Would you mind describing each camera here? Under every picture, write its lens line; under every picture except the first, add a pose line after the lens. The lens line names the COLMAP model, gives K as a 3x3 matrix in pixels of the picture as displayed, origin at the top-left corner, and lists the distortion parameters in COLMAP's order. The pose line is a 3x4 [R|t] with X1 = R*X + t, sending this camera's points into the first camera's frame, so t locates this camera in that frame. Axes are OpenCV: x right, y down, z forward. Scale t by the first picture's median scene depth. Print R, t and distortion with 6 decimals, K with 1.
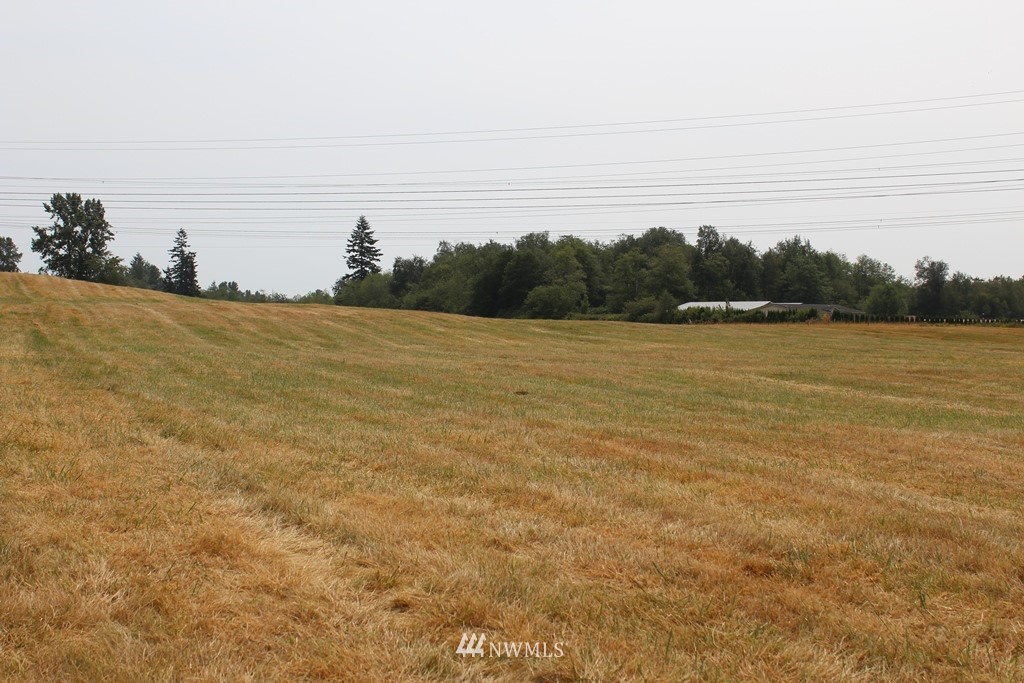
lens RADIAL K [[1402.4, 0, 512.0], [0, 1402.4, 341.5], [0, 0, 1]] dist [-0.041474, 0.063850]
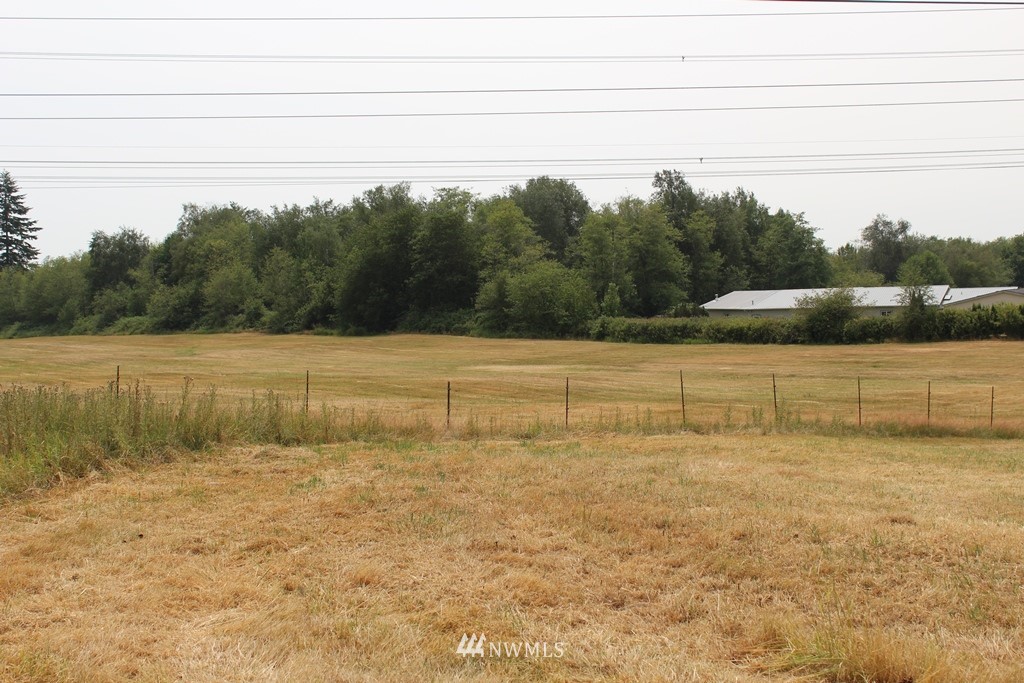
lens RADIAL K [[1402.4, 0, 512.0], [0, 1402.4, 341.5], [0, 0, 1]] dist [-0.041474, 0.063850]
pose [[0.937626, -0.046495, 0.344521, -0.152814], [0.040328, 0.998872, 0.025050, -0.021713], [-0.345297, -0.009594, 0.938444, 0.398805]]
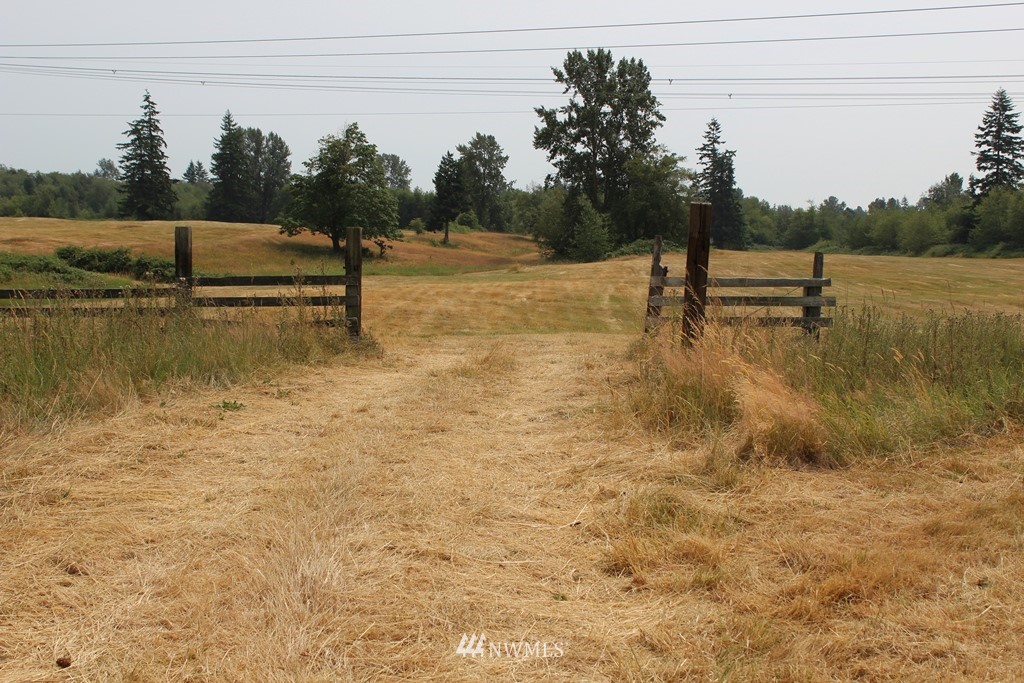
lens RADIAL K [[1402.4, 0, 512.0], [0, 1402.4, 341.5], [0, 0, 1]] dist [-0.041474, 0.063850]
pose [[0.947540, 0.023504, -0.318772, -0.152177], [-0.001729, 0.997655, 0.068422, -0.021657], [0.319633, -0.064282, 0.945358, 0.403170]]
